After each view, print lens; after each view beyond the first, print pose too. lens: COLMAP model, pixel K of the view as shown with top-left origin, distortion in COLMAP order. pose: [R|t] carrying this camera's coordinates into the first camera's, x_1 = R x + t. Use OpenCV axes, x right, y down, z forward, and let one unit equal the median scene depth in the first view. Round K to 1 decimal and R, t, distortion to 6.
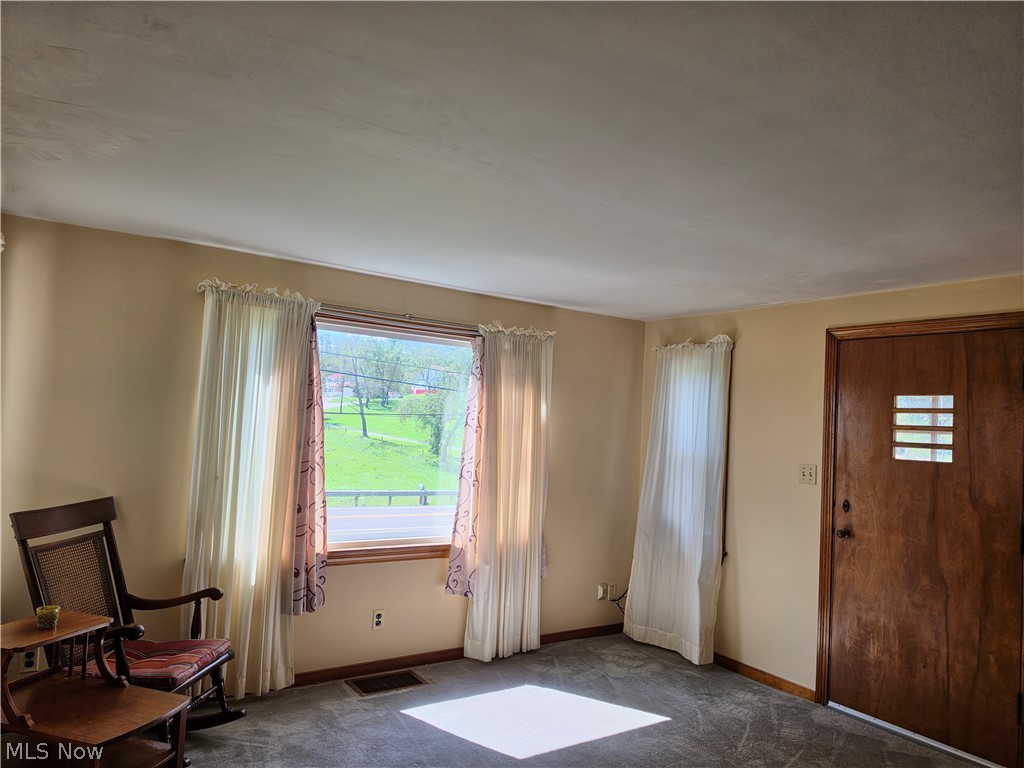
lens RADIAL K [[703.2, 0, 515.1], [0, 703.2, 383.7], [0, 0, 1]] dist [0.046081, -0.050029]
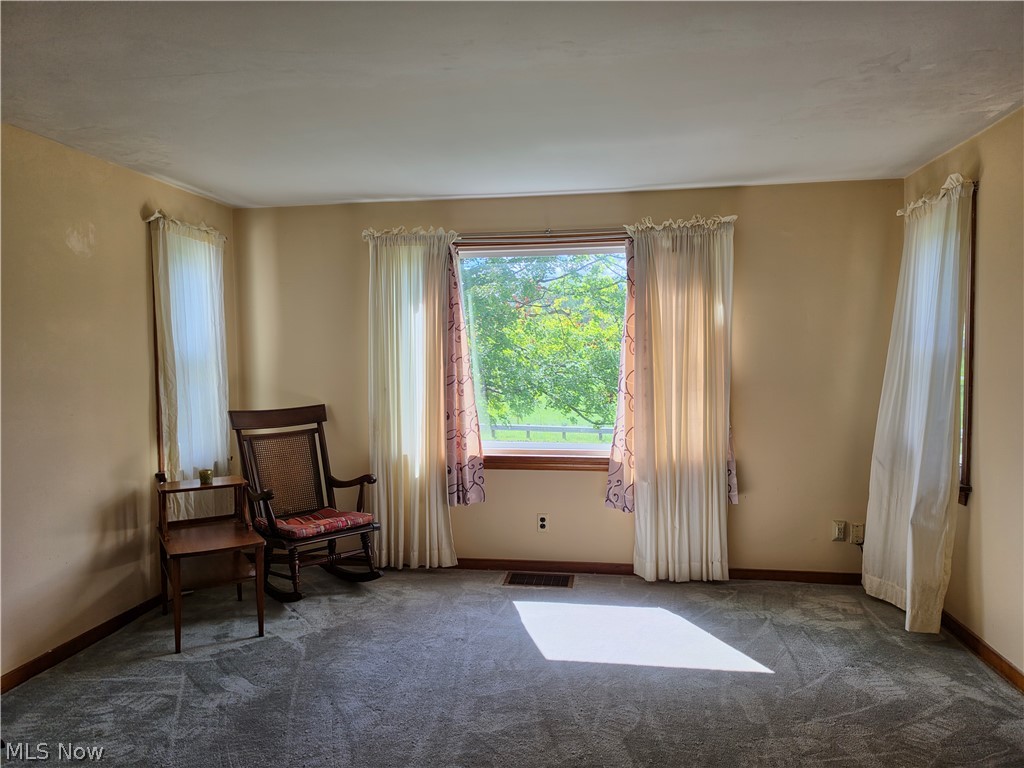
lens RADIAL K [[703.2, 0, 502.7], [0, 703.2, 384.6], [0, 0, 1]] dist [0.046081, -0.050029]
pose [[0.733132, -0.032876, -0.679291, 0.480504], [0.084343, 0.995515, 0.042848, 0.074907], [0.674836, -0.088707, 0.732617, 0.201084]]
